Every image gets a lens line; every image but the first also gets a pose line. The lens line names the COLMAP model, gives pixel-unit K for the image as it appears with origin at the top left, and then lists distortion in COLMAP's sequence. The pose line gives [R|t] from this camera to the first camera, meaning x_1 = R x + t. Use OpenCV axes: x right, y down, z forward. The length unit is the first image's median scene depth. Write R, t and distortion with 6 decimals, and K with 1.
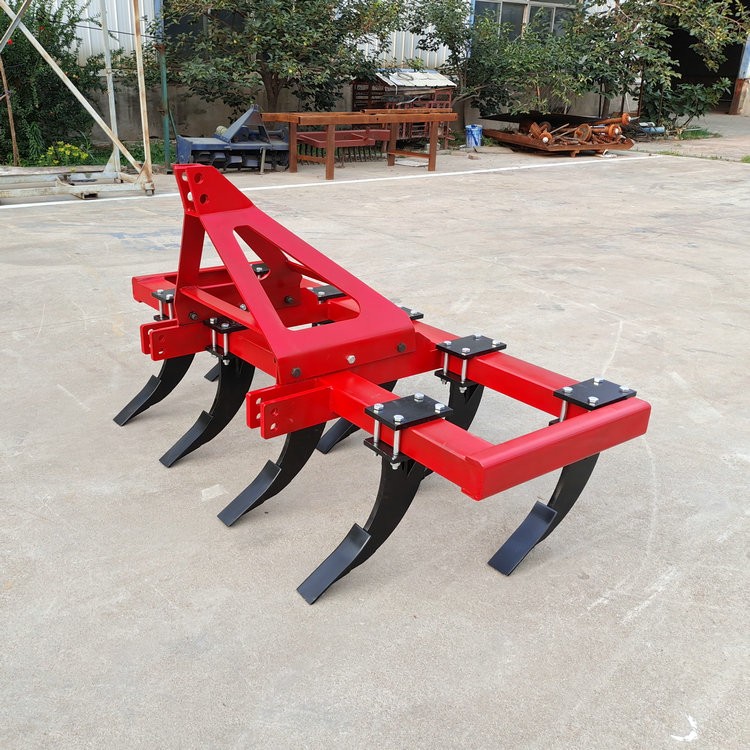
lens RADIAL K [[763.5, 0, 316.6], [0, 763.5, 374.3], [0, 0, 1]] dist [0.115060, -0.215180]
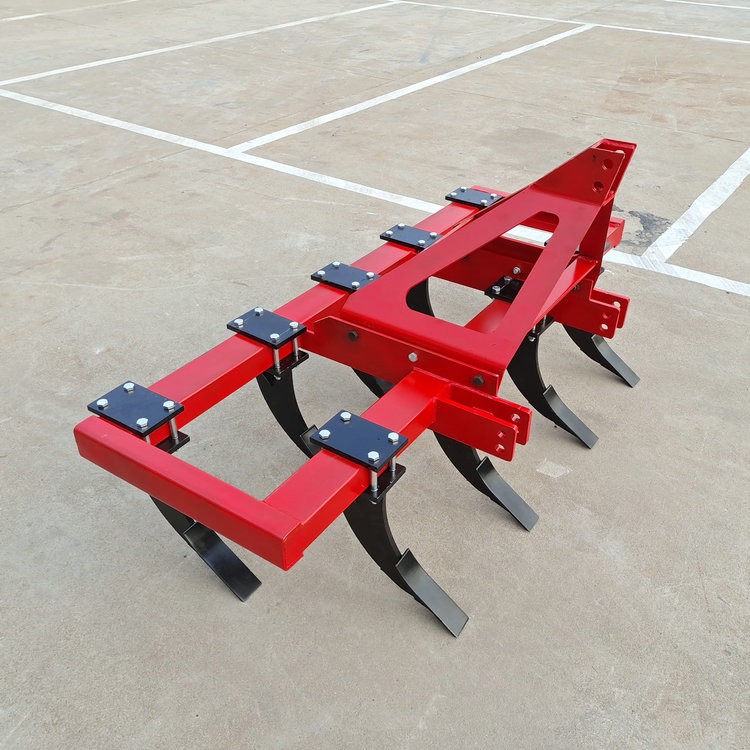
lens RADIAL K [[756.6, 0, 404.4], [0, 756.6, 375.5], [0, 0, 1]] dist [0.100232, -0.178255]
pose [[-0.366688, -0.541000, 0.756874, -0.394239], [0.320287, 0.690403, 0.648660, -0.328540], [-0.873473, 0.480273, -0.079888, 0.643482]]
